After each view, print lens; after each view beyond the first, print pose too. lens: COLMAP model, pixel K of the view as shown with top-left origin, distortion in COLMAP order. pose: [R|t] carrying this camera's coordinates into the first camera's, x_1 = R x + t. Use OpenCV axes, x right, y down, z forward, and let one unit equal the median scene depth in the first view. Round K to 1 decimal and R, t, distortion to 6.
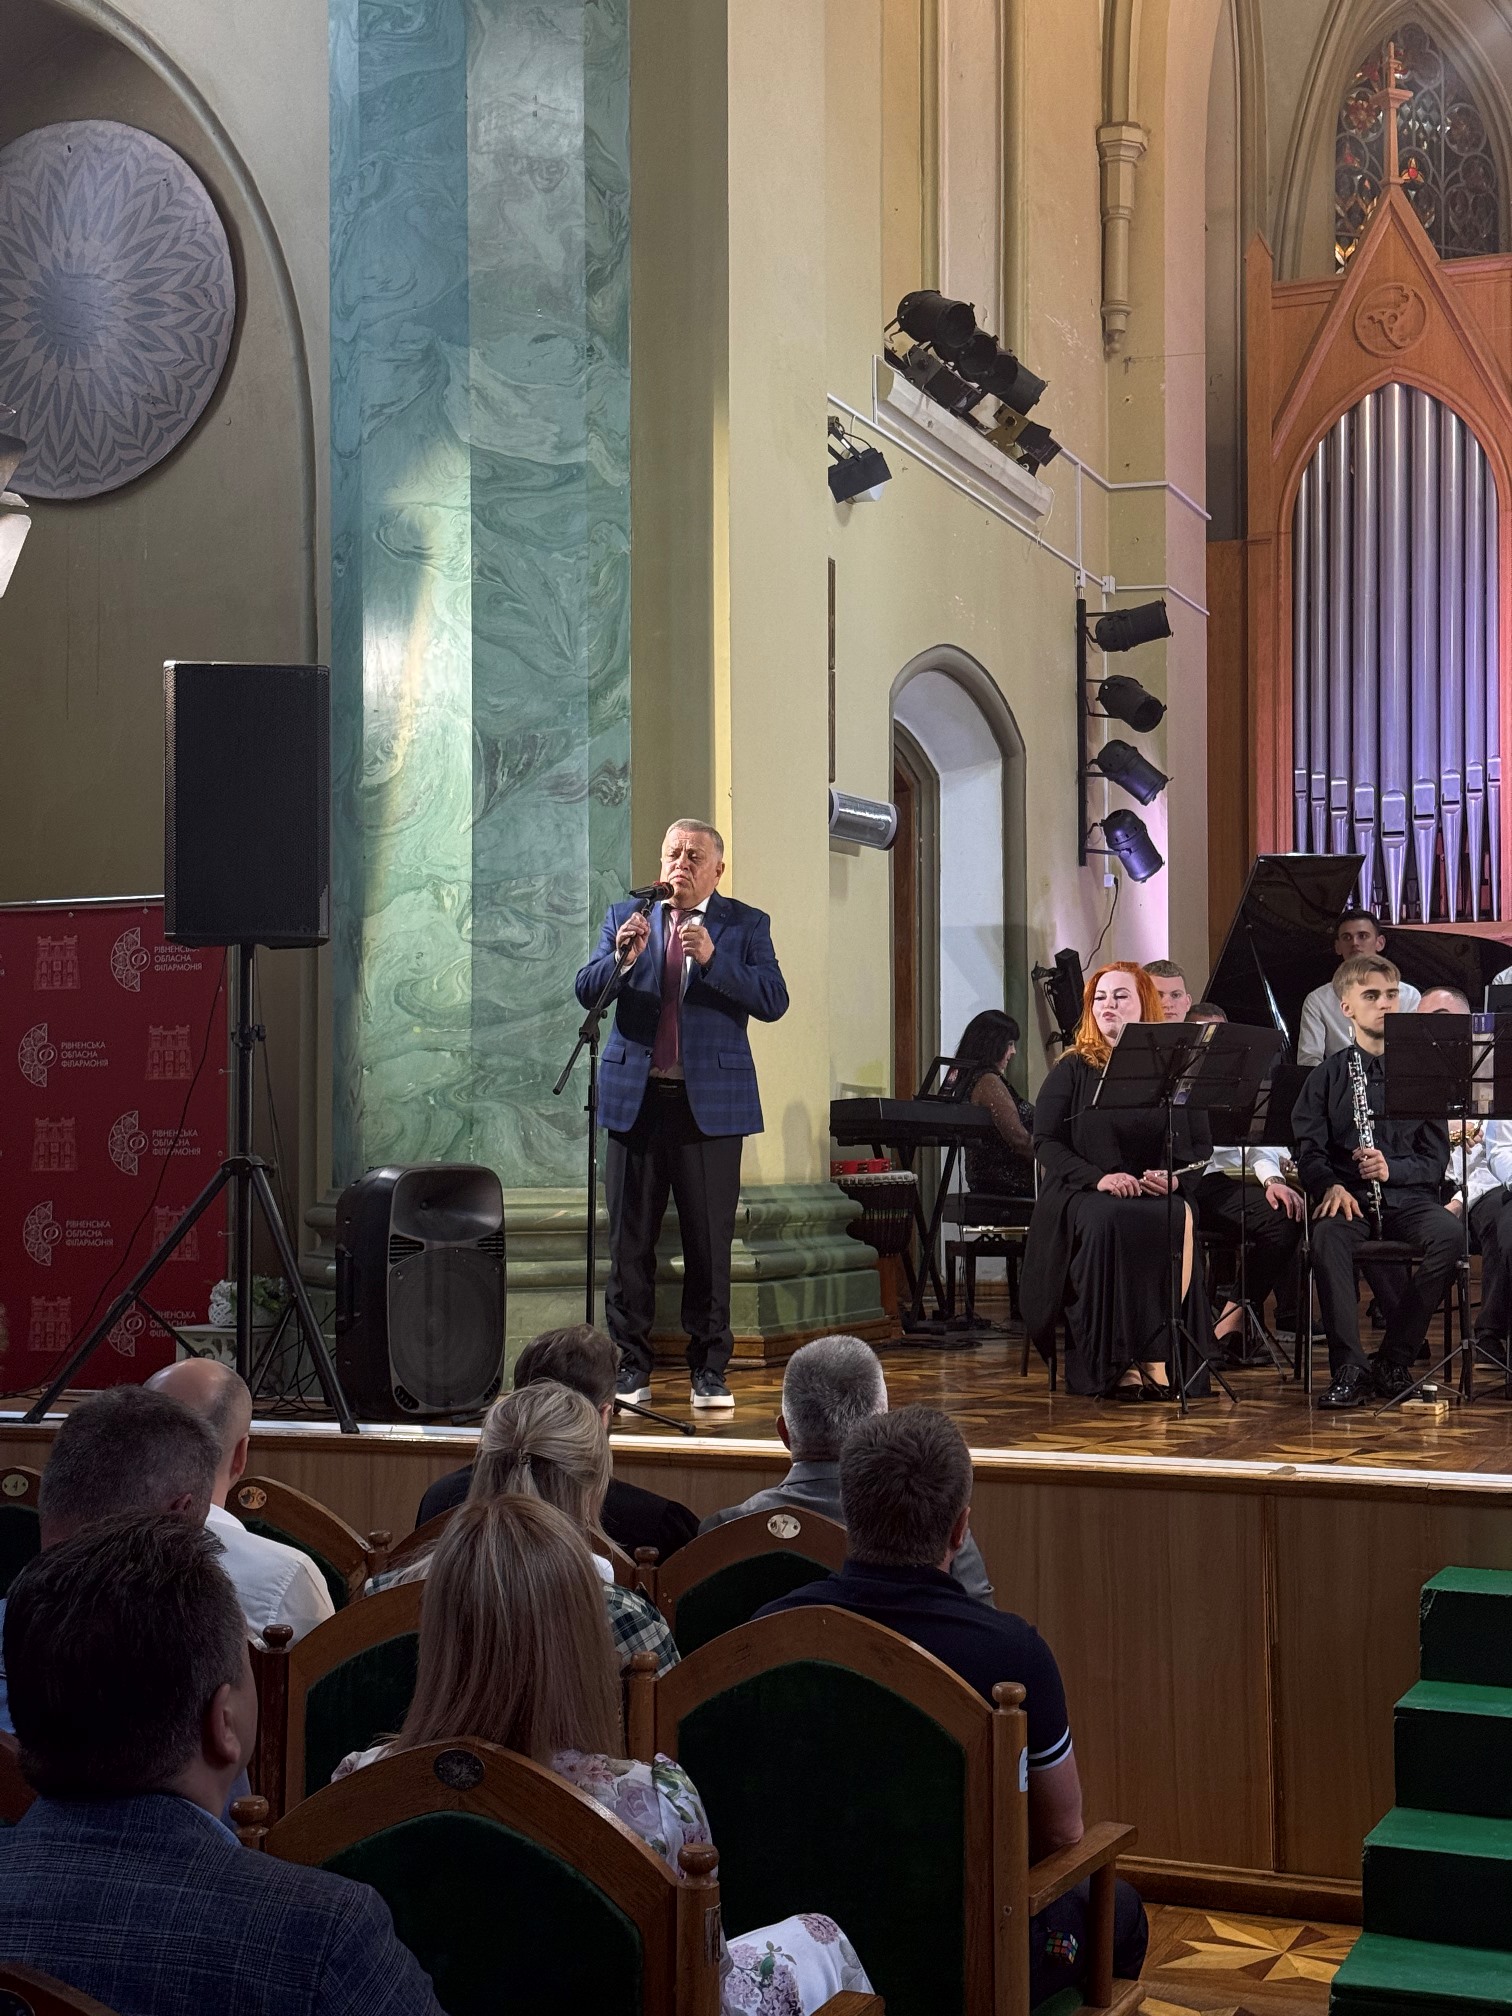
lens RADIAL K [[2800.2, 0, 734.7], [0, 2800.2, 1042.5], [0, 0, 1]] dist [0.160762, -0.248883]
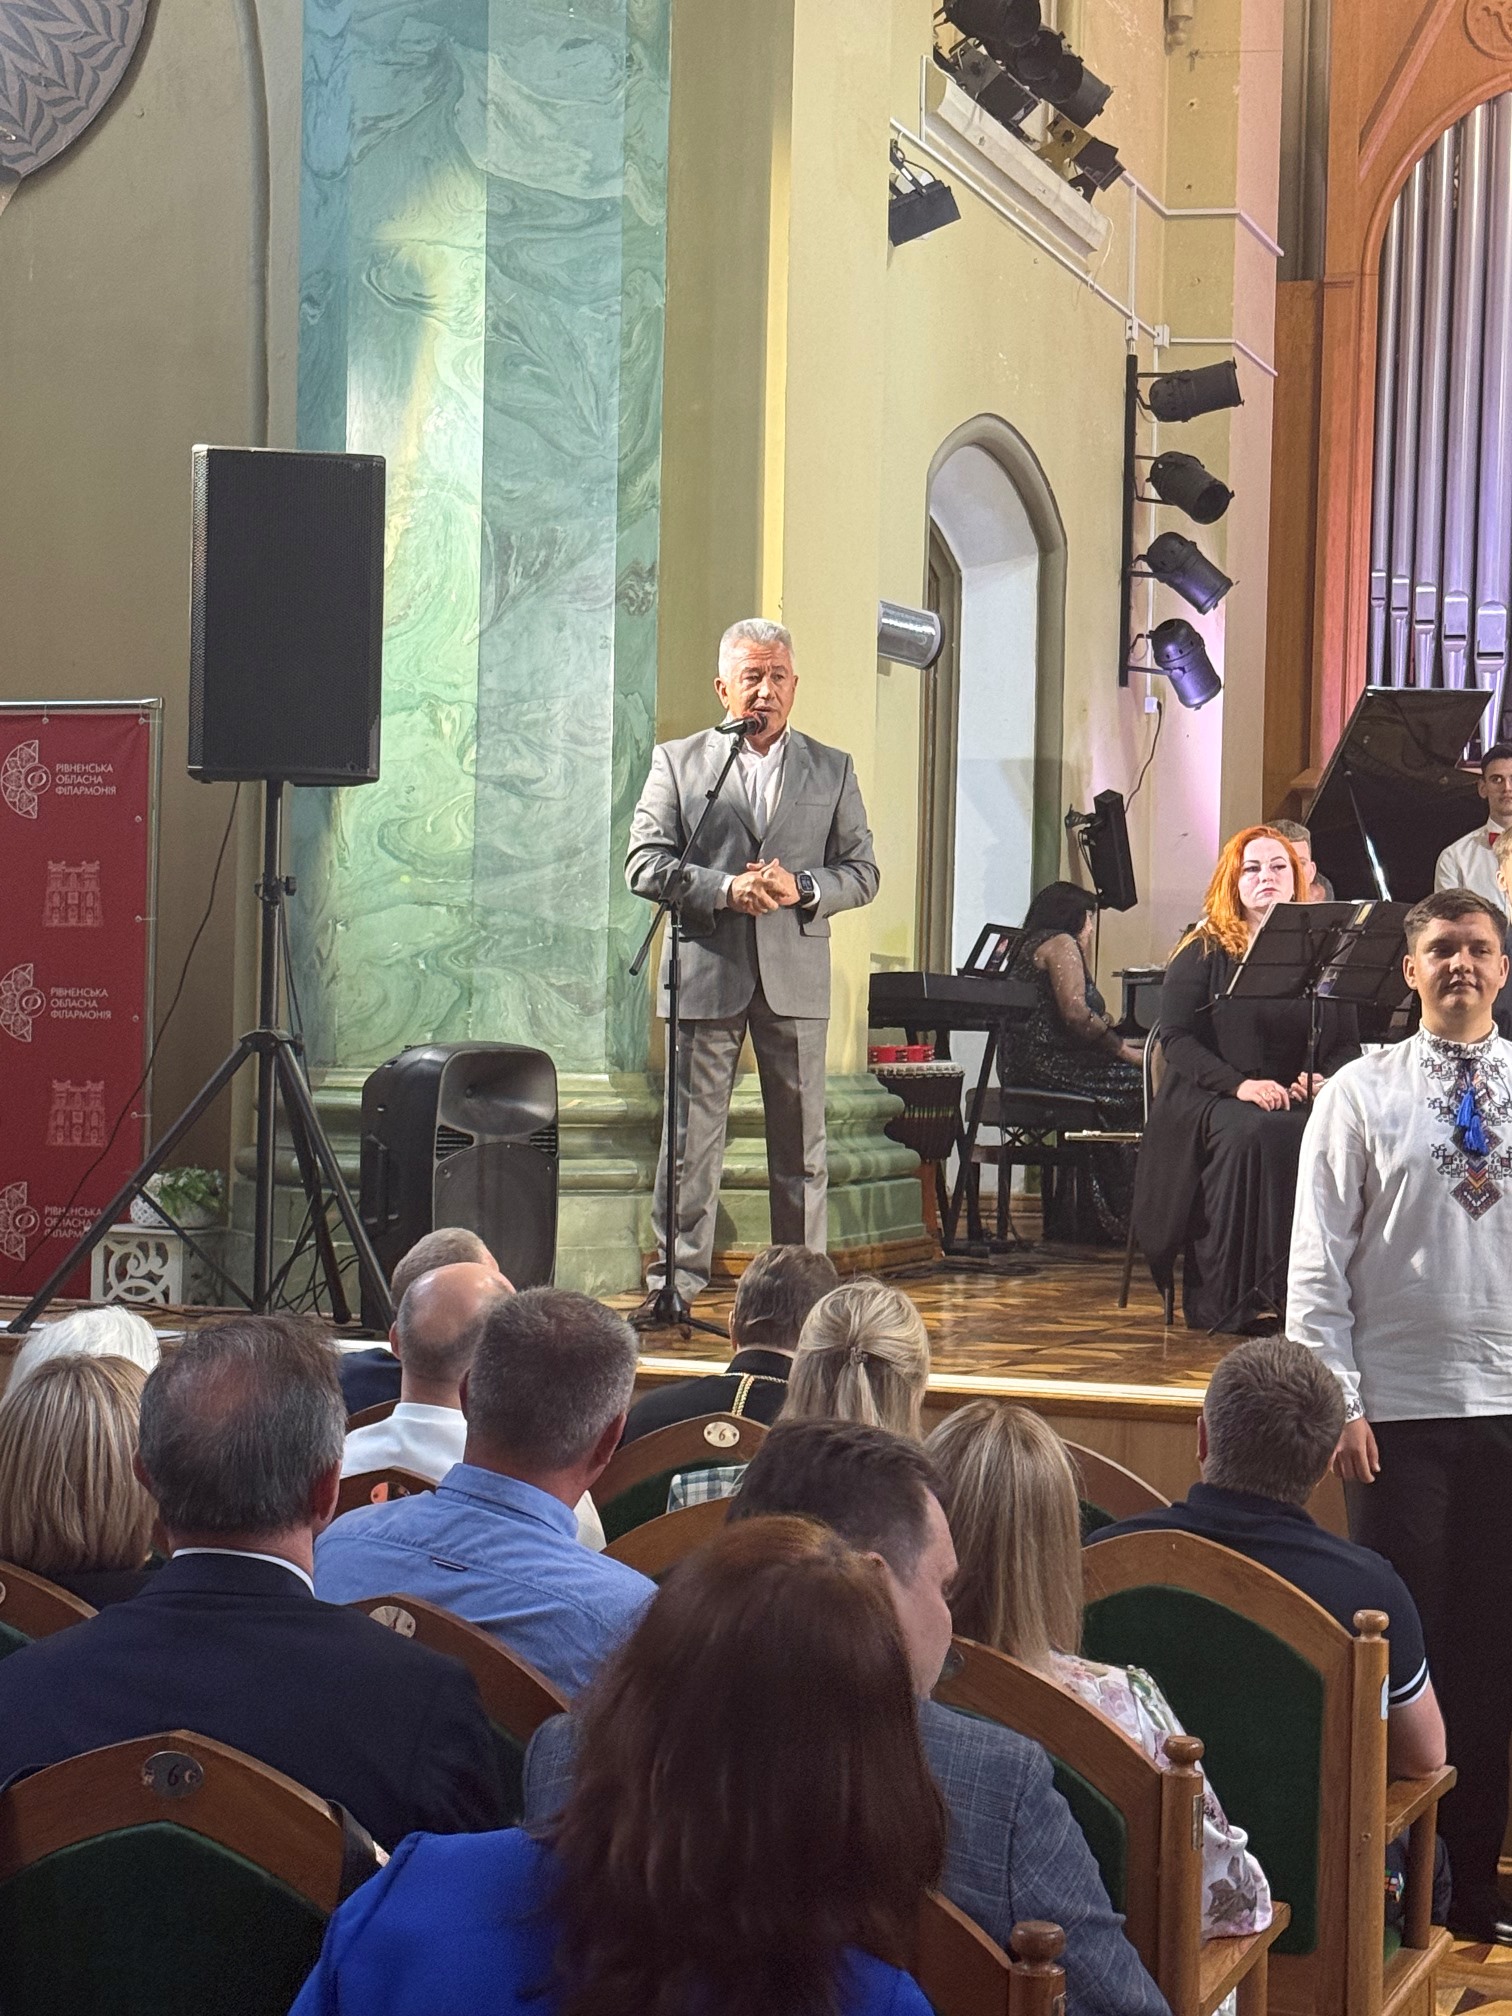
lens RADIAL K [[3693.0, 0, 722.1], [0, 3693.0, 1037.0], [0, 0, 1]] dist [0.164470, -0.234680]
pose [[0.997927, 0.025669, 0.059015, -0.073940], [-0.028279, 0.998639, 0.043822, -0.007573], [-0.057809, -0.045400, 0.997295, -0.093058]]
